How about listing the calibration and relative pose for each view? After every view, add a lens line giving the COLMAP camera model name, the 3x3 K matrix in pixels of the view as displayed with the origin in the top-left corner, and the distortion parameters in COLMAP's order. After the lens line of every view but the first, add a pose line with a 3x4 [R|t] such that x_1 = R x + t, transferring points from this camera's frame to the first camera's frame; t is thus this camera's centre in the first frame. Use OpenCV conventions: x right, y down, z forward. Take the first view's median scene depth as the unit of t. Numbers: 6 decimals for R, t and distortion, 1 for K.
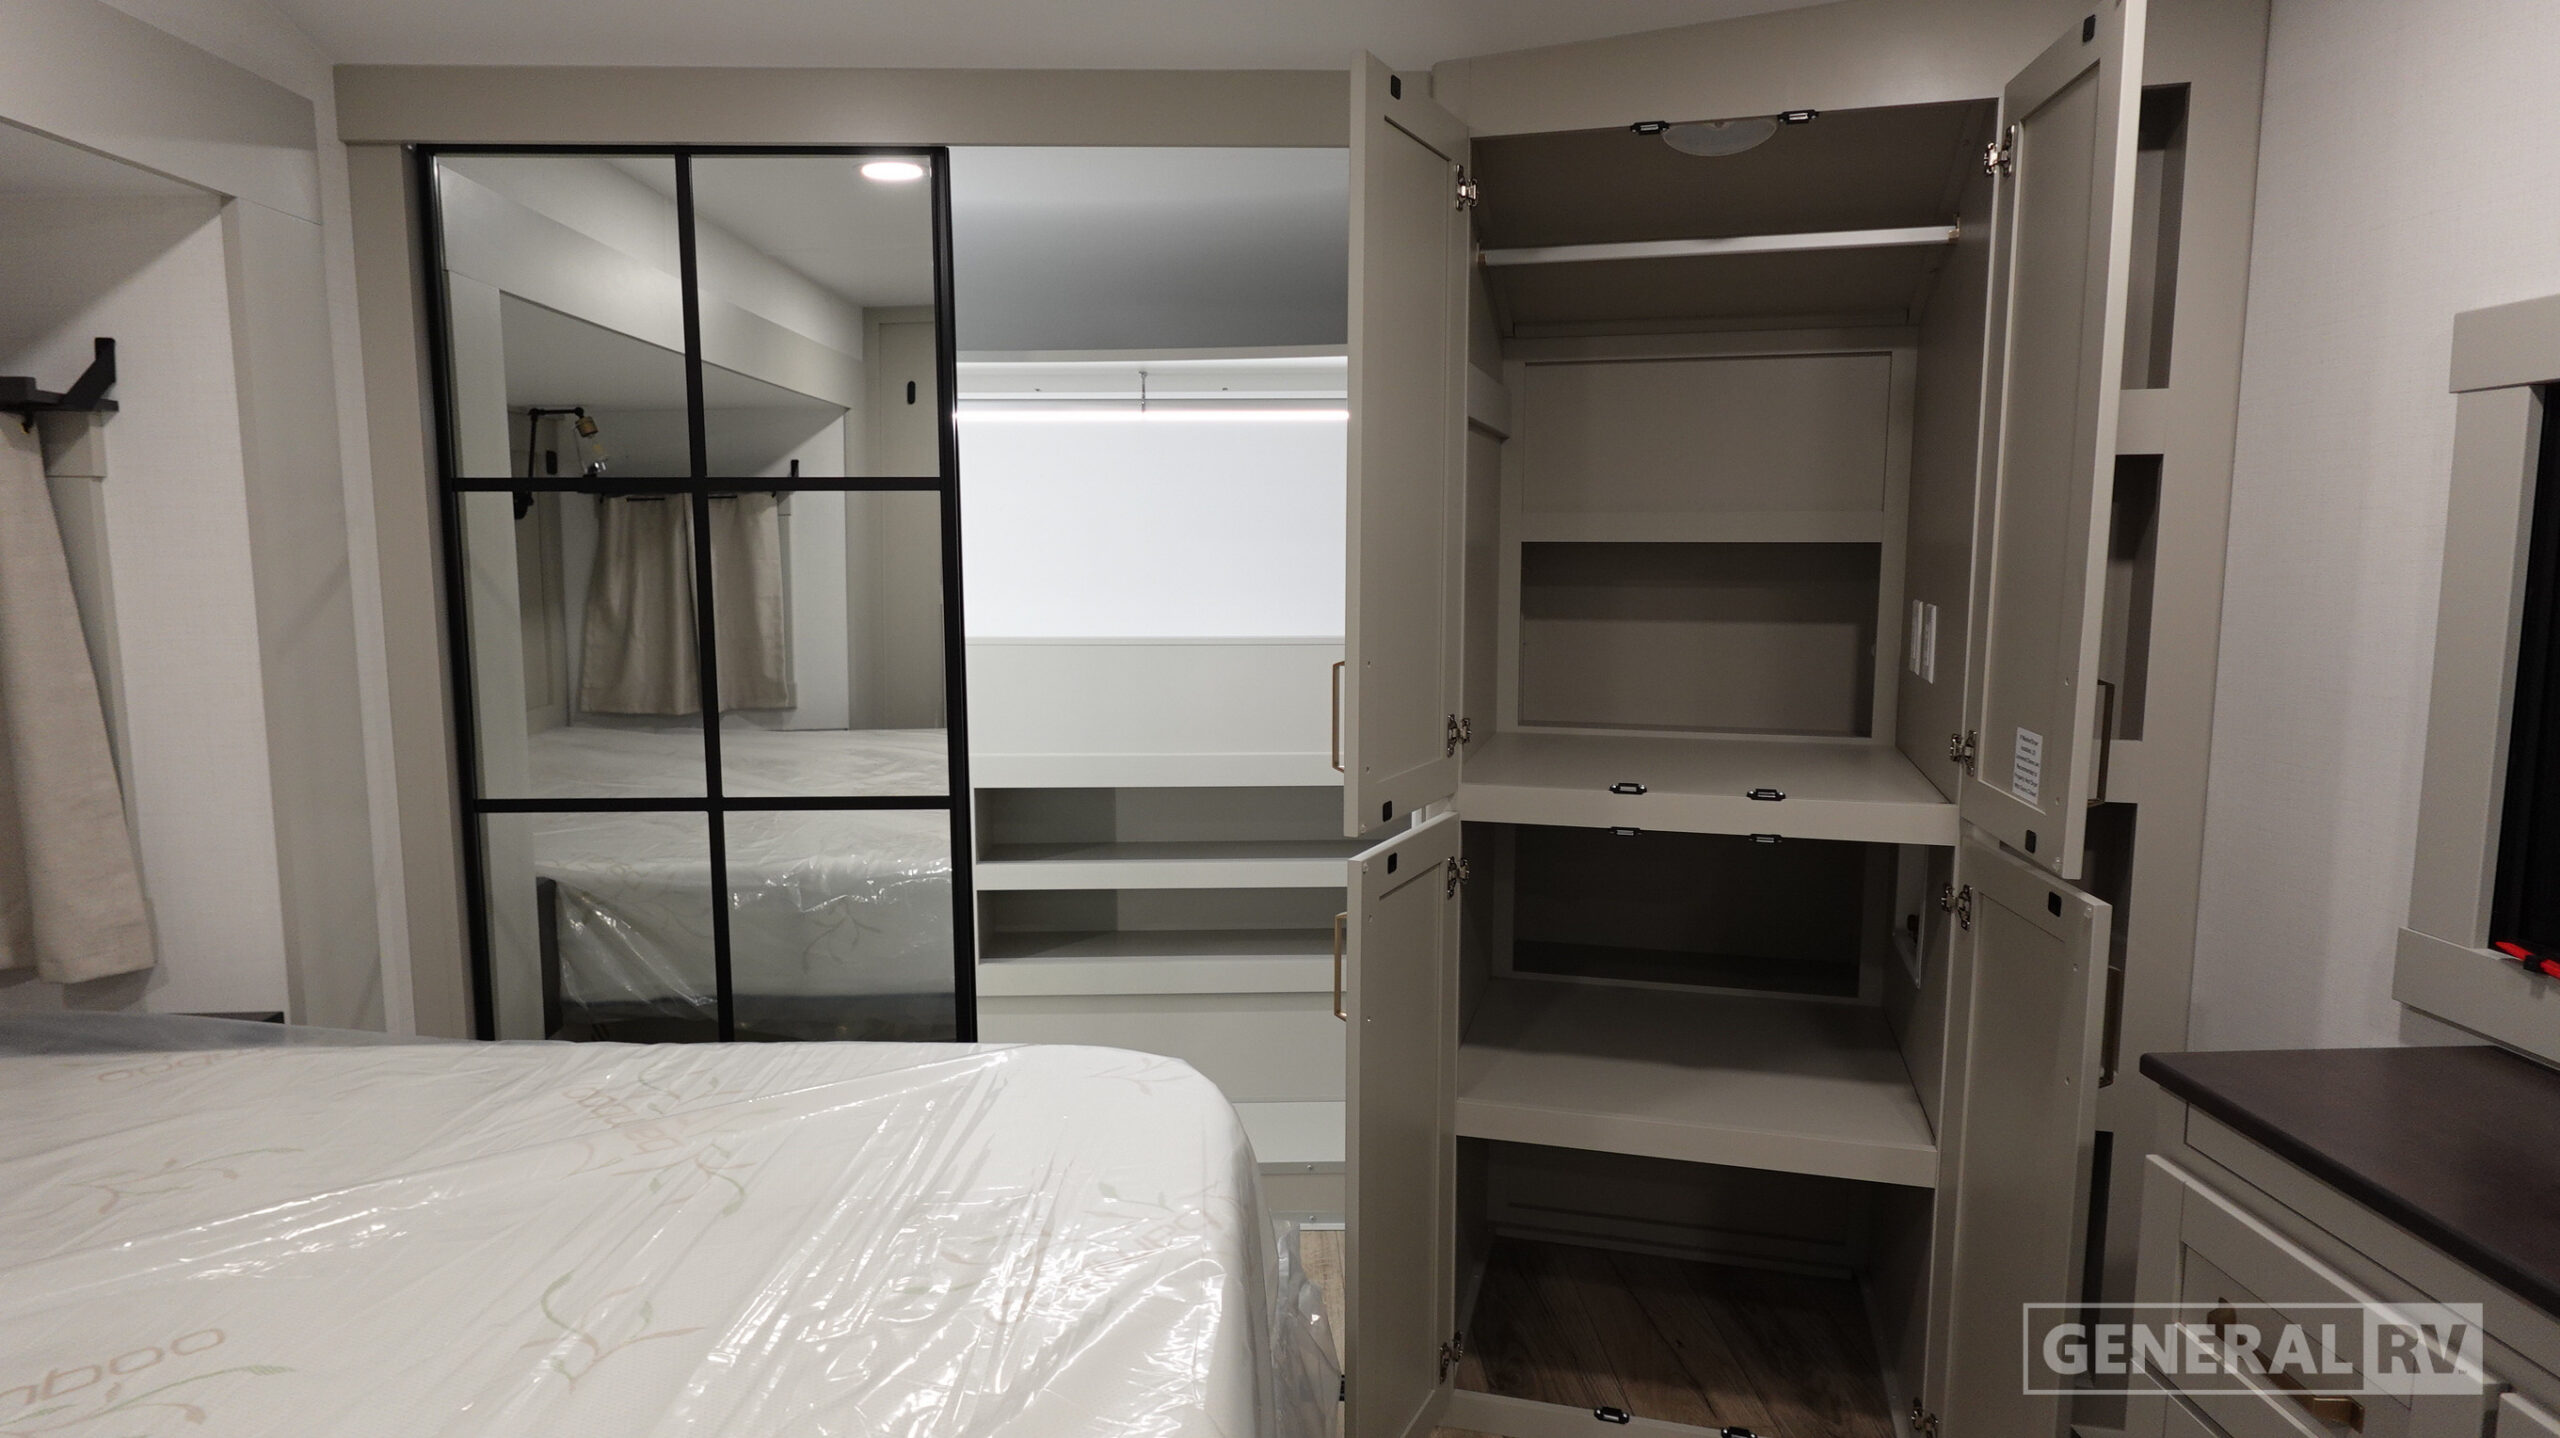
lens RADIAL K [[1446.1, 0, 1288.3], [0, 1446.1, 723.5], [0, 0, 1]] dist [-0.001196, 0.001984]
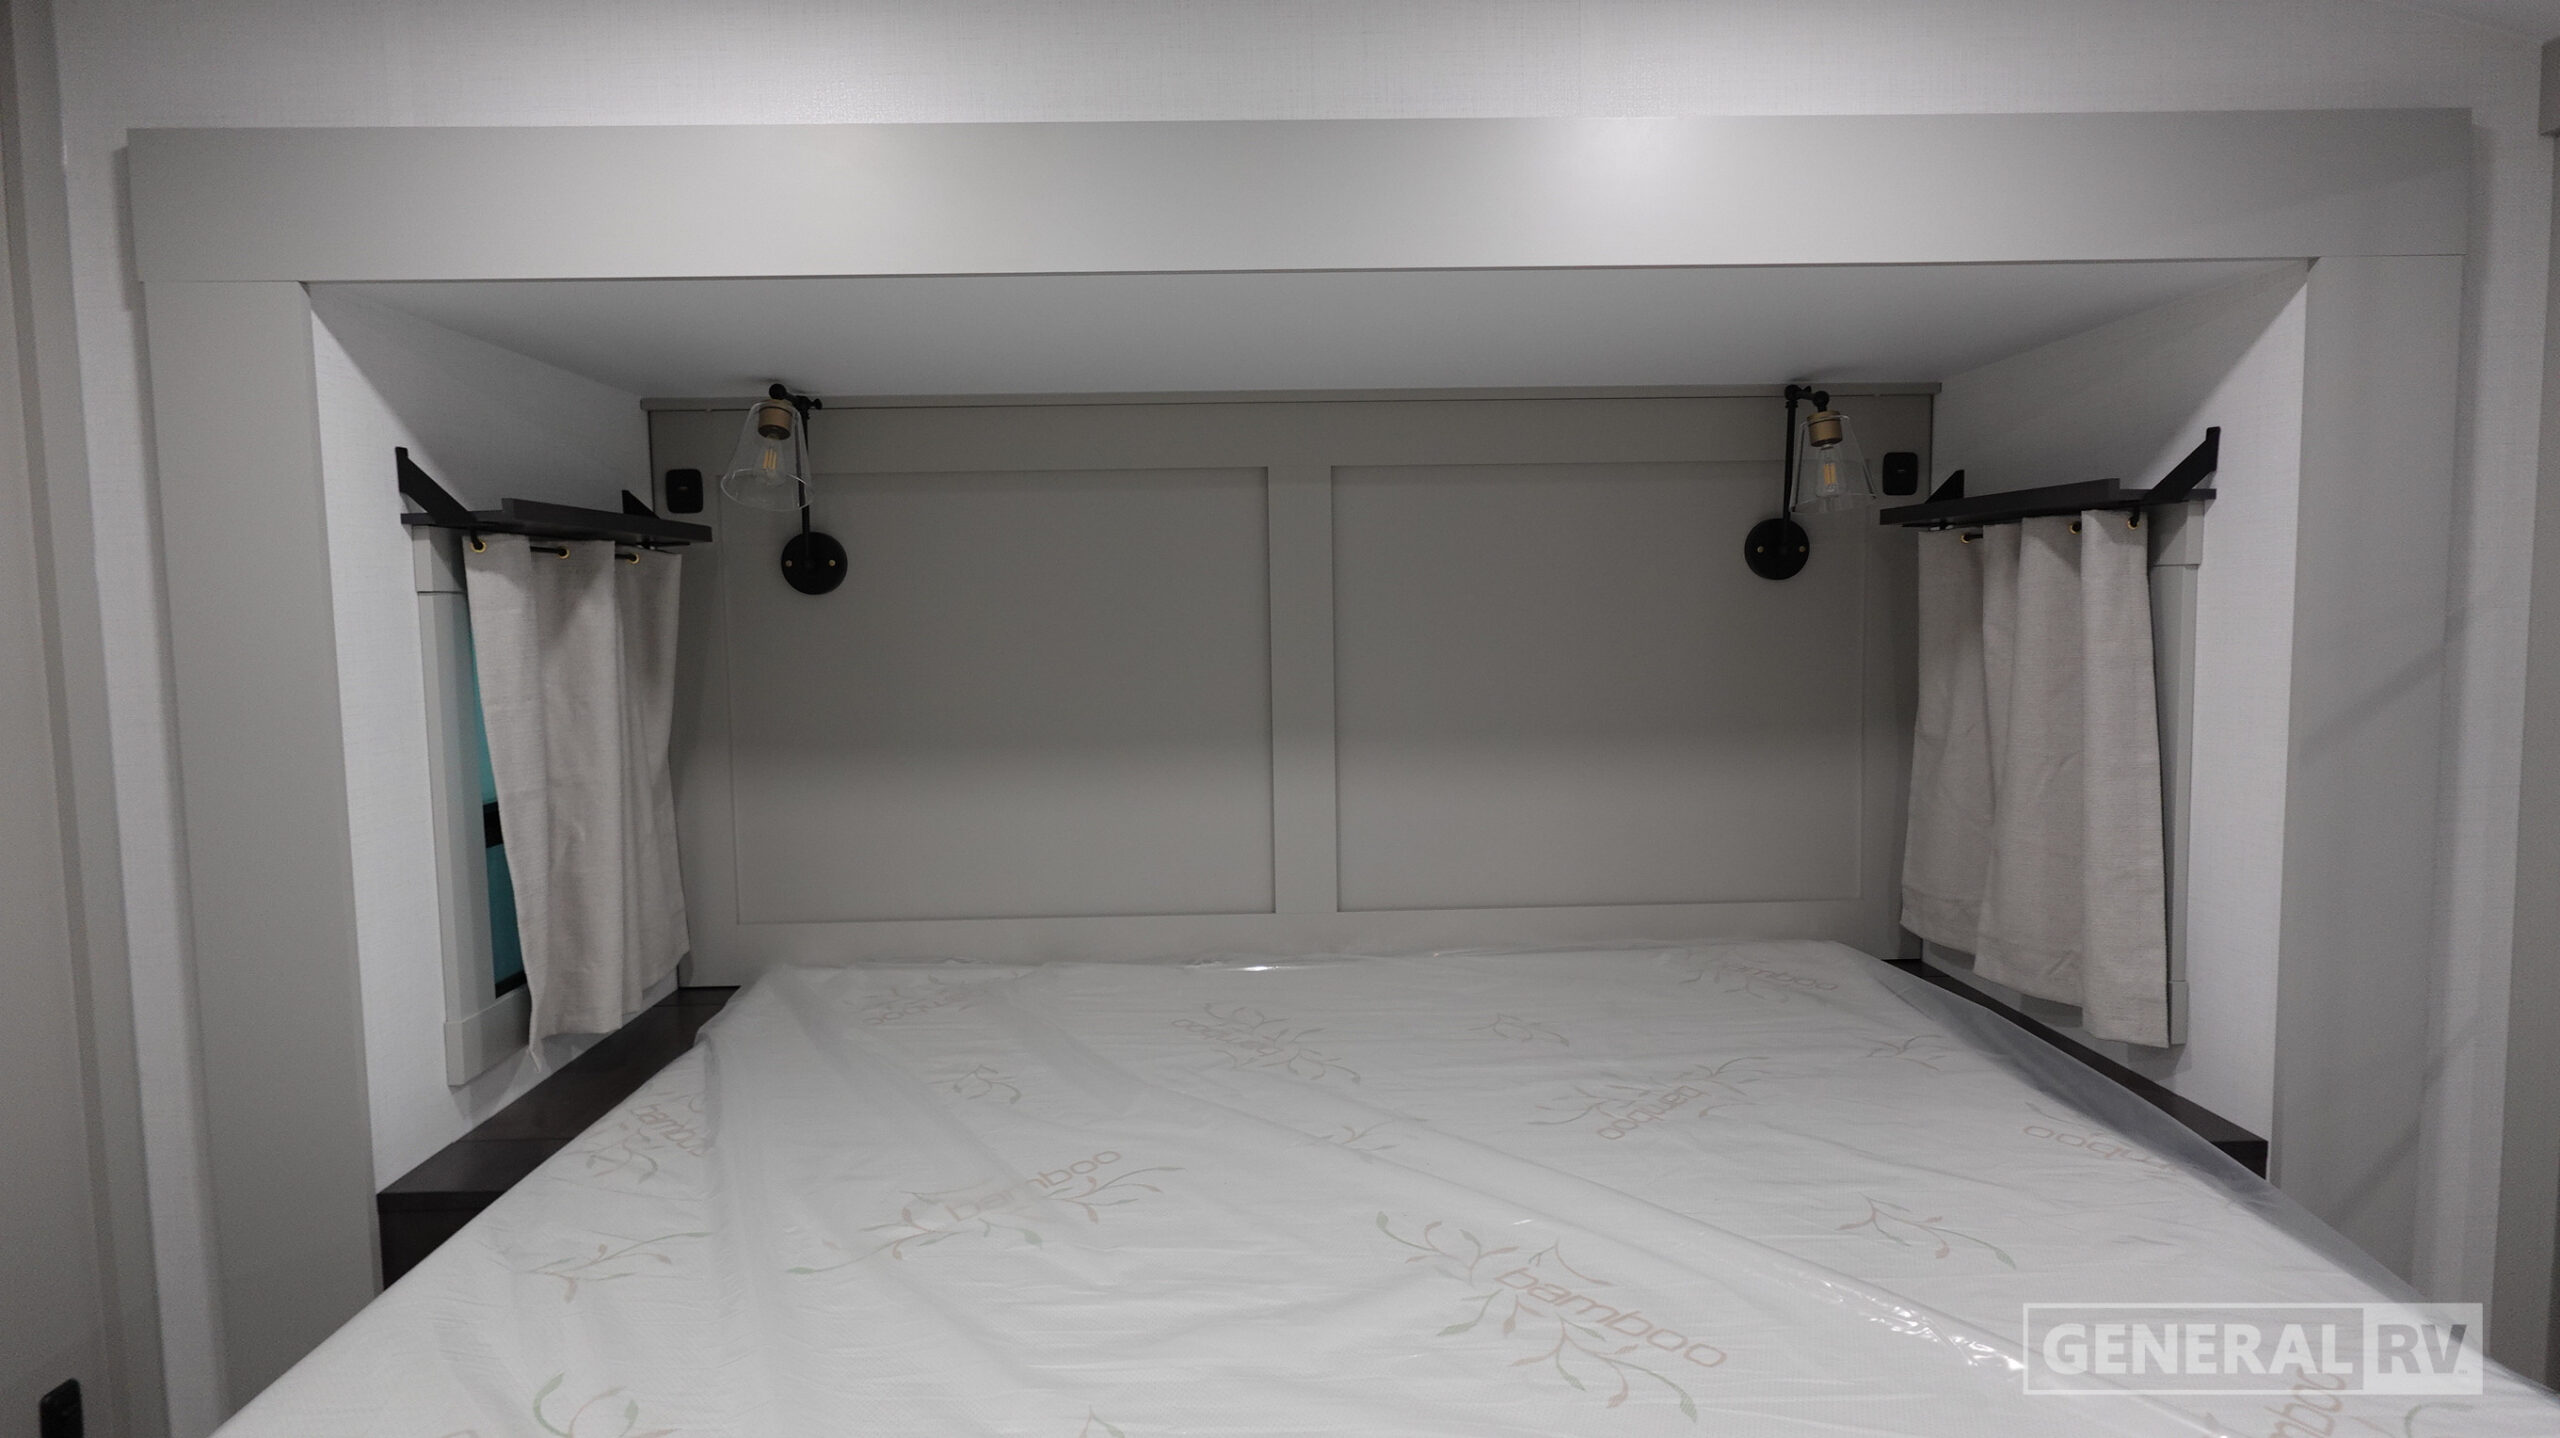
lens RADIAL K [[1457.8, 0, 1280.0], [0, 1457.8, 719.0], [0, 0, 1]] dist [-0.000799, 0.000452]
pose [[-0.006752, 0.086532, -0.996226, 0.218512], [-0.107035, 0.990463, 0.086756, -0.083722], [0.994232, 0.107217, 0.002574, 0.372794]]
